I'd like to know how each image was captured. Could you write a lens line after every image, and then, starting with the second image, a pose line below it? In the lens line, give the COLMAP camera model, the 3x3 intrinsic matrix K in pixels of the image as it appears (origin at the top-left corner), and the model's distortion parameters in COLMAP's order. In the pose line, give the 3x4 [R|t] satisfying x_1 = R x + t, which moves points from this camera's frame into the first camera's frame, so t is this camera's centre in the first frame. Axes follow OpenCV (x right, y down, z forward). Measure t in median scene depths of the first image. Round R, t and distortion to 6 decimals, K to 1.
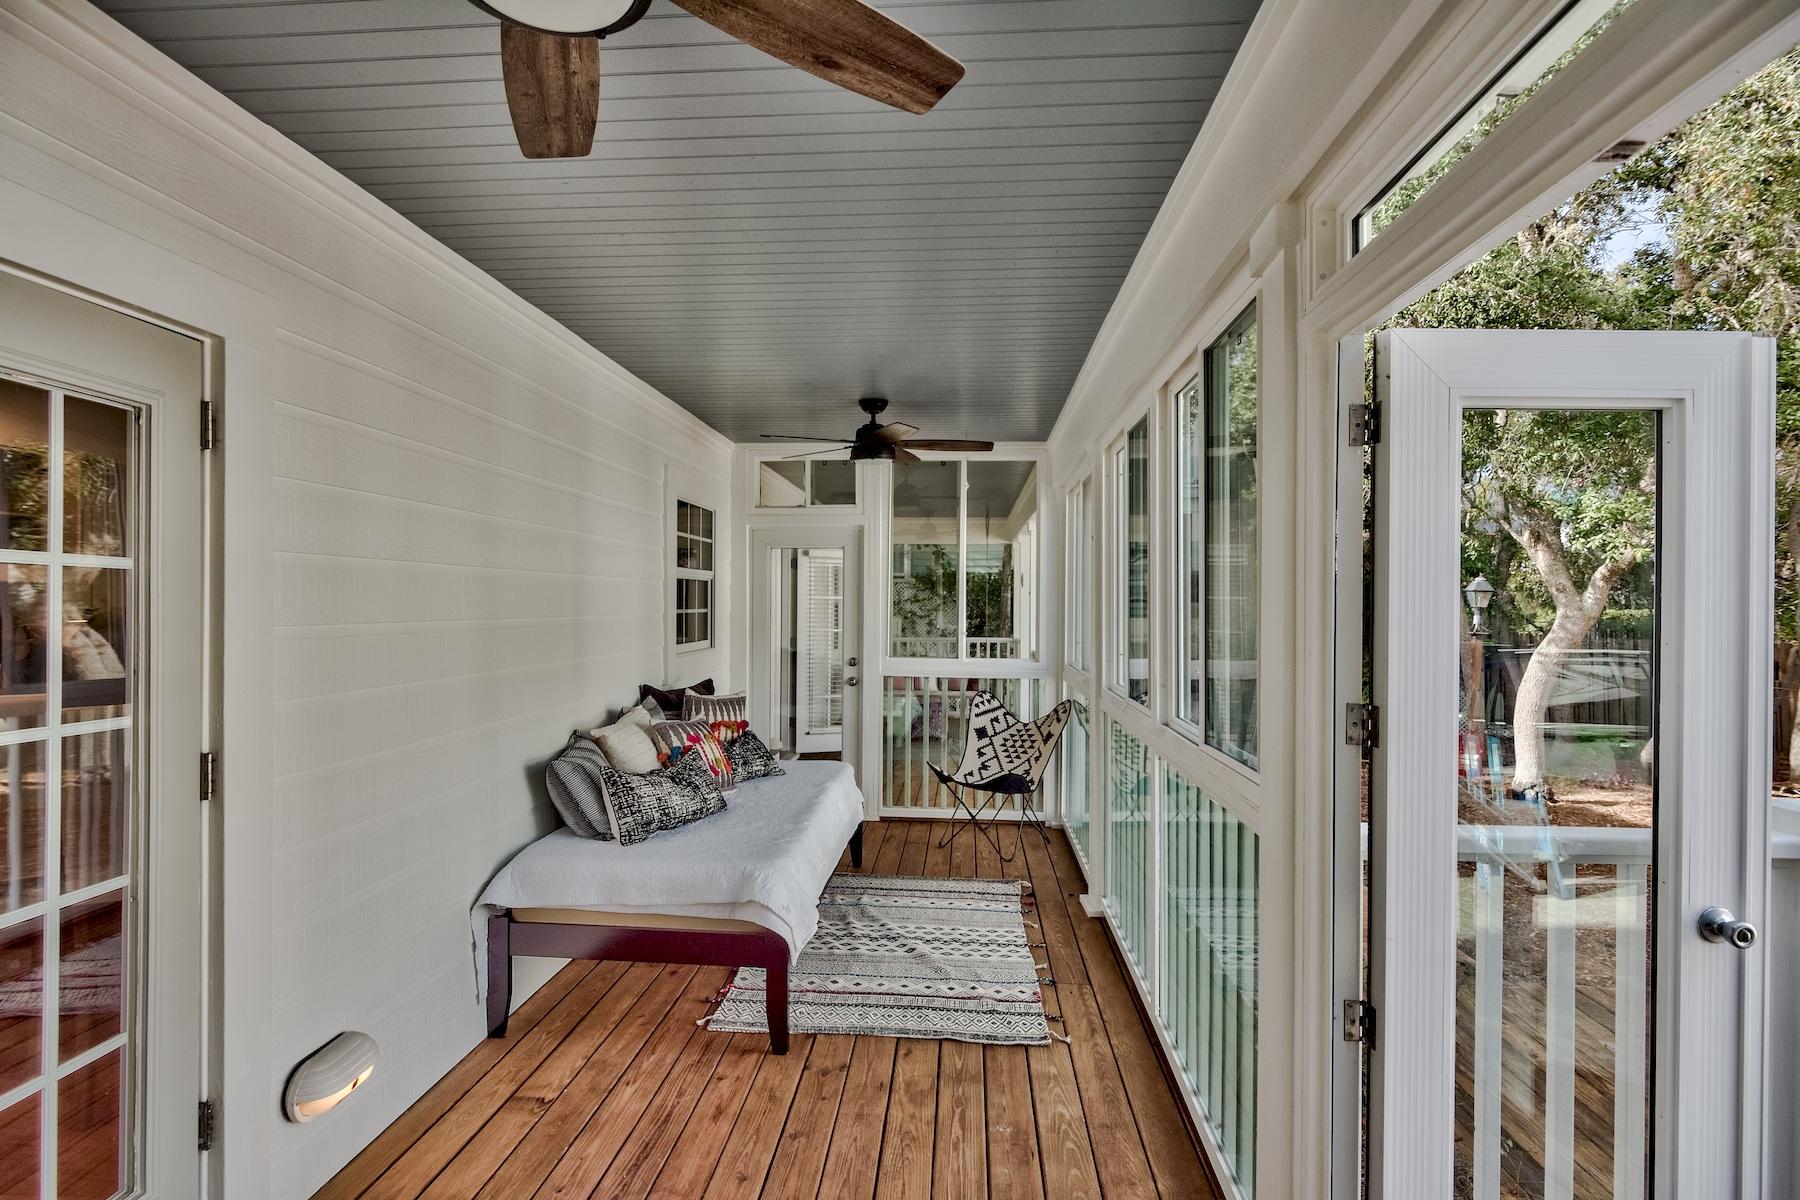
lens RADIAL K [[856.2, 0, 908.0], [0, 856.2, 606.2], [0, 0, 1]] dist [0.000294, 0.000053]
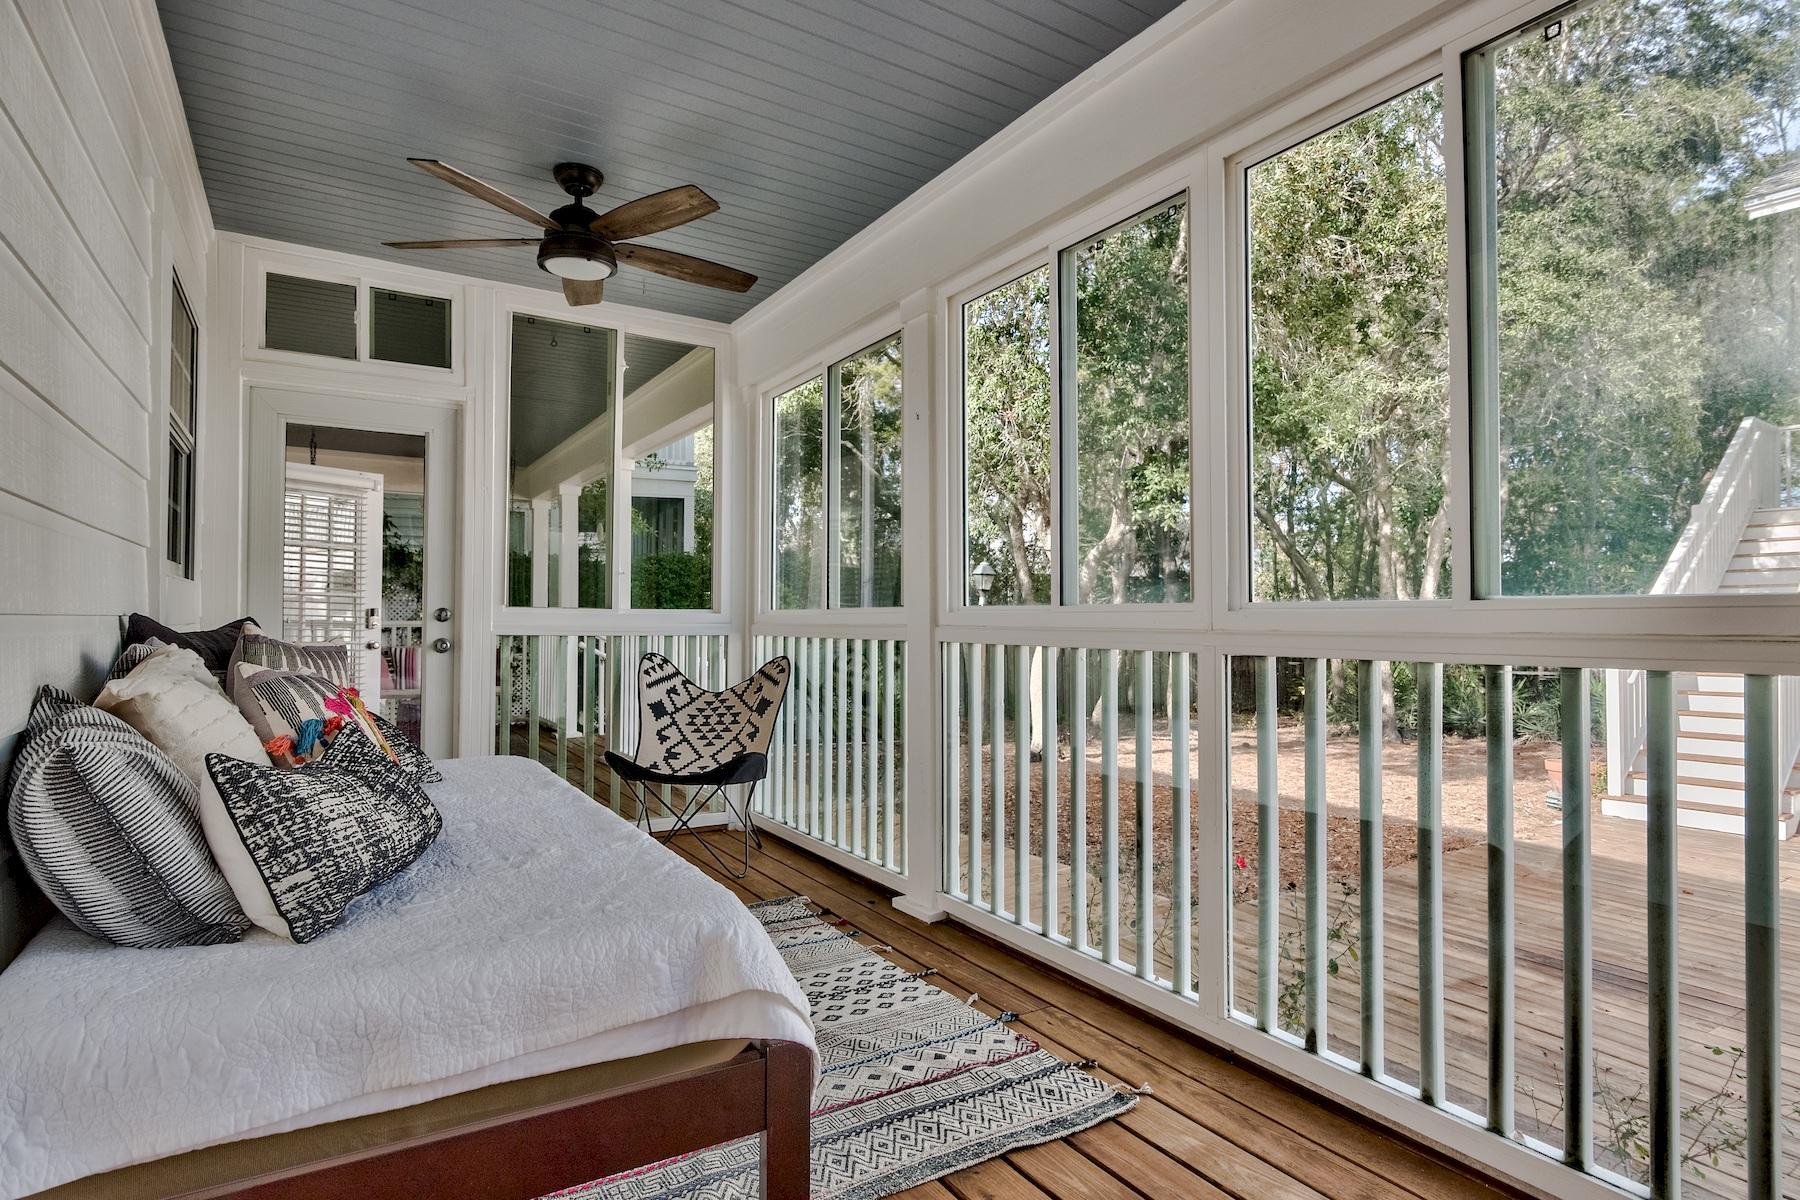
lens RADIAL K [[907.7, 0, 900.0], [0, 907.7, 600.0], [0, 0, 1]] dist [-0.011419, -0.000533]
pose [[0.812956, 0.008122, 0.582269, -0.236390], [0.001116, 0.999879, -0.015506, 0.085231], [-0.582325, 0.013256, 0.812848, 0.332283]]
